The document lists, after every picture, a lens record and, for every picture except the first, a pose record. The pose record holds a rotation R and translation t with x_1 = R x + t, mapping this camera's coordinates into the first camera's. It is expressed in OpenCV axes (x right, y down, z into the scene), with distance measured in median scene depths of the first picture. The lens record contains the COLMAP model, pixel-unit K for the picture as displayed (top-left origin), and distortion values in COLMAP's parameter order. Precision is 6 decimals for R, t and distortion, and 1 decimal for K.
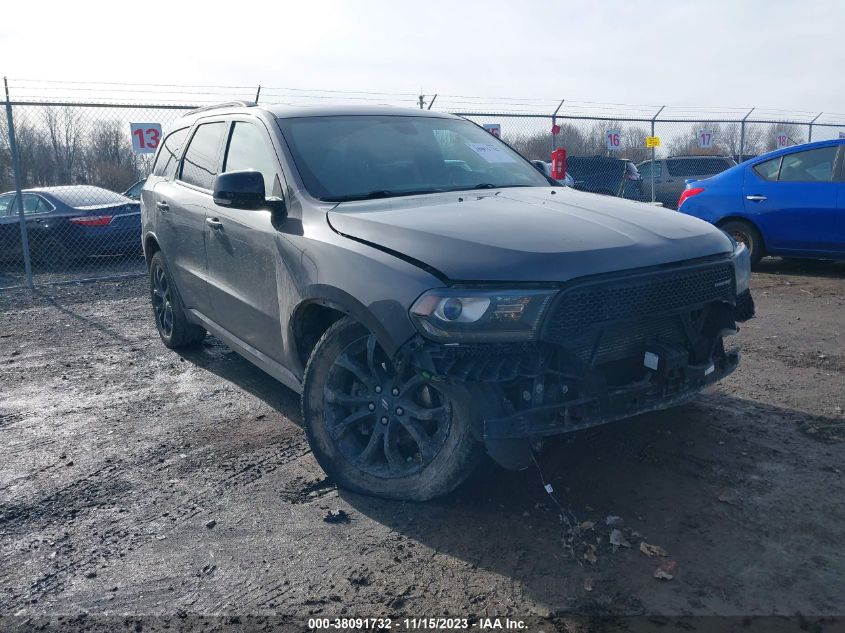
lens RADIAL K [[660.3, 0, 424.0], [0, 660.3, 314.2], [0, 0, 1]] dist [0.019789, -0.028682]
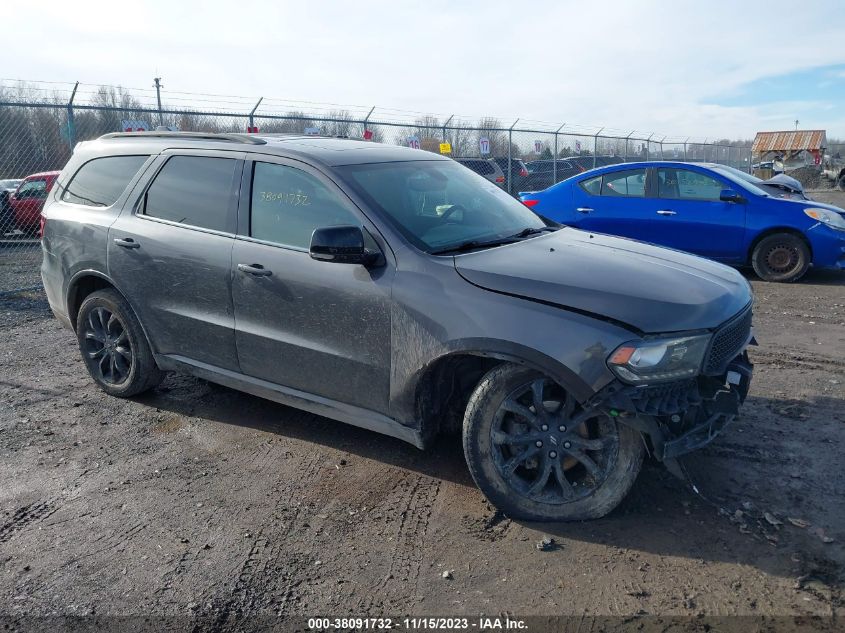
lens RADIAL K [[660.3, 0, 420.6], [0, 660.3, 313.5], [0, 0, 1]] dist [0.019789, -0.028682]
pose [[0.924562, -0.070864, 0.374384, -0.666352], [0.064245, 0.997479, 0.030147, -0.127632], [-0.375576, -0.003821, 0.926784, 0.027048]]
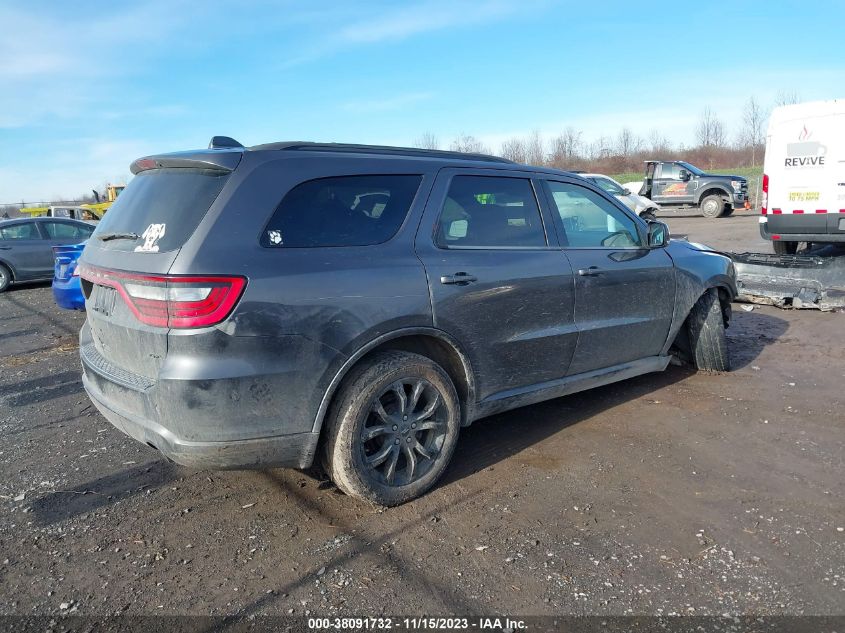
lens RADIAL K [[725.1, 0, 425.2], [0, 725.1, 322.1], [0, 0, 1]] dist [0.006466, -0.004559]
pose [[-0.131832, -0.131202, 0.982551, -2.168101], [0.246347, 0.955770, 0.160679, -0.468574], [-0.960174, 0.263231, -0.093680, 2.043534]]
